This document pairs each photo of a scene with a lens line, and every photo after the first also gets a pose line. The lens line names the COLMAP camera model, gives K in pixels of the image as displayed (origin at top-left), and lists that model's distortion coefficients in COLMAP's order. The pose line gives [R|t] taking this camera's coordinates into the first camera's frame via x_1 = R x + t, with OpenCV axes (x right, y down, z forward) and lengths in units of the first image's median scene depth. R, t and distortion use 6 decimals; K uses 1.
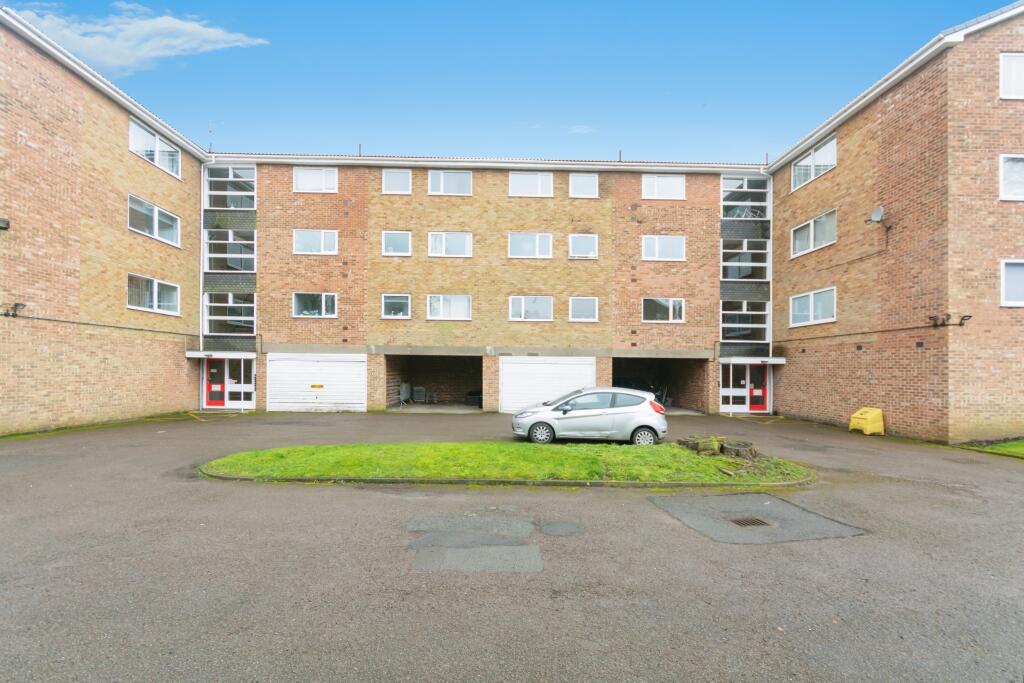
lens RADIAL K [[445.3, 0, 510.9], [0, 445.3, 372.6], [0, 0, 1]] dist [-0.000899, -0.000171]
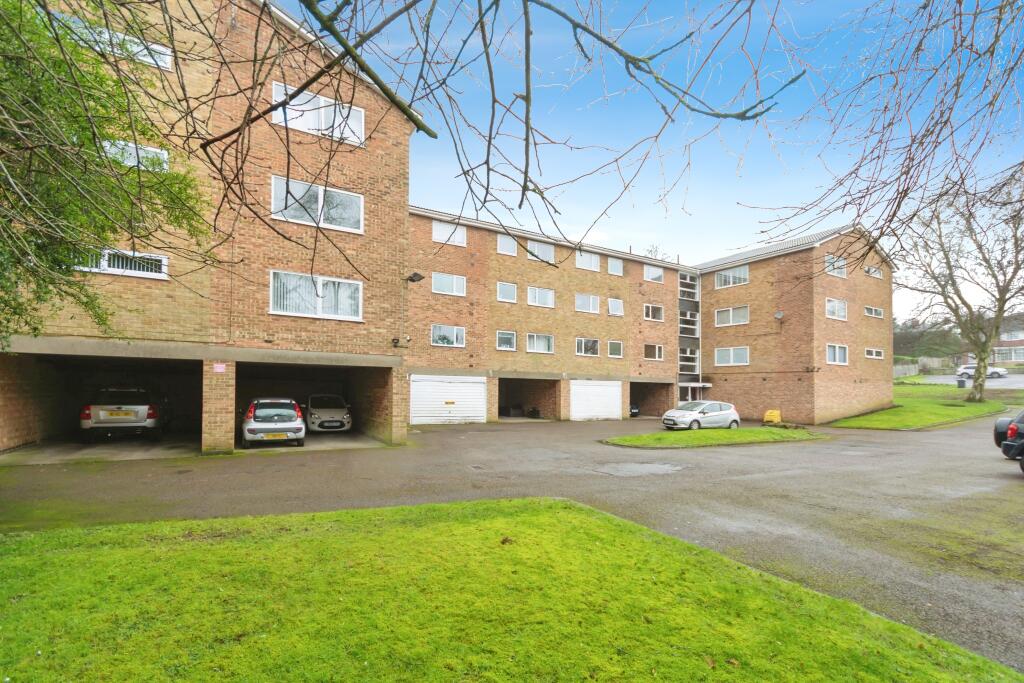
lens RADIAL K [[448.7, 0, 511.7], [0, 448.7, 383.6], [0, 0, 1]] dist [0.000752, 0.000080]
pose [[0.878614, 0.009461, 0.477438, -0.868388], [-0.003596, 0.999906, -0.013197, -0.006250], [-0.477518, 0.009879, 0.878566, -0.156832]]
